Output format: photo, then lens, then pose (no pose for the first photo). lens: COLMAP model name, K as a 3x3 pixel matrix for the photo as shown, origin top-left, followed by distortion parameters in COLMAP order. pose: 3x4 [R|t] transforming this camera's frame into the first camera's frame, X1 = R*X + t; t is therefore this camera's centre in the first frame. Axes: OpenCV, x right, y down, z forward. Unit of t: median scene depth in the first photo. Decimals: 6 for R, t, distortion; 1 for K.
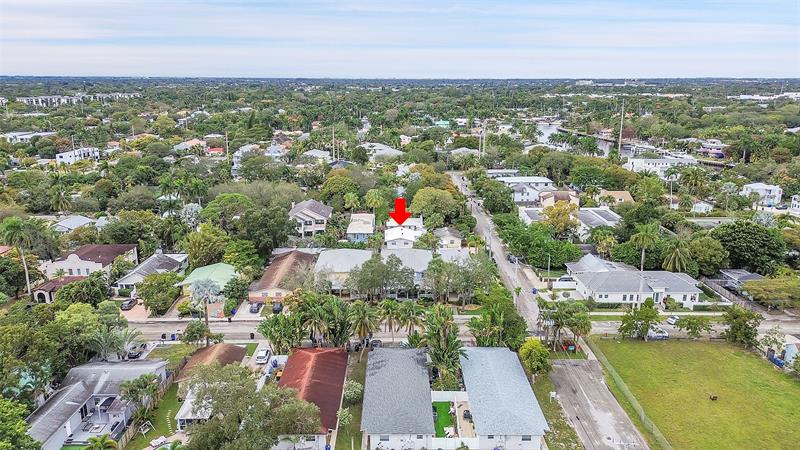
lens RADIAL K [[563.8, 0, 398.8], [0, 563.8, 224.6], [0, 0, 1]] dist [0.003305, -0.000224]
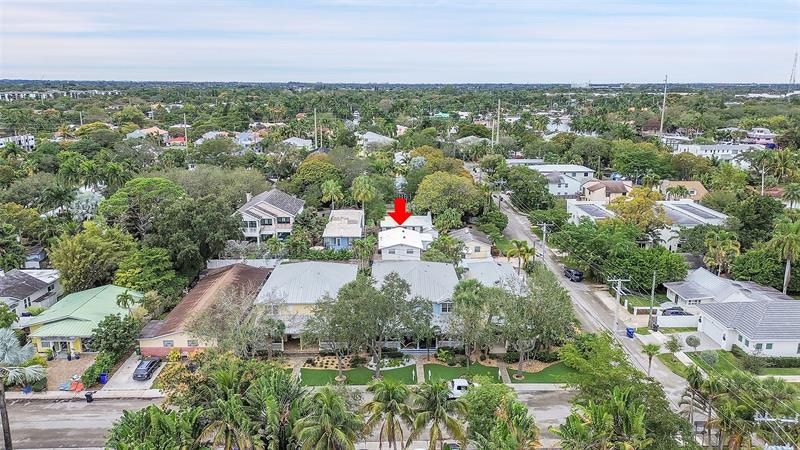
lens RADIAL K [[563.8, 0, 401.4], [0, 563.8, 227.2], [0, 0, 1]] dist [0.003305, -0.000224]
pose [[0.999858, -0.000967, 0.016809, -0.008346], [0.001043, 0.999989, -0.004541, 0.006817], [-0.016805, 0.004558, 0.999848, 0.312806]]
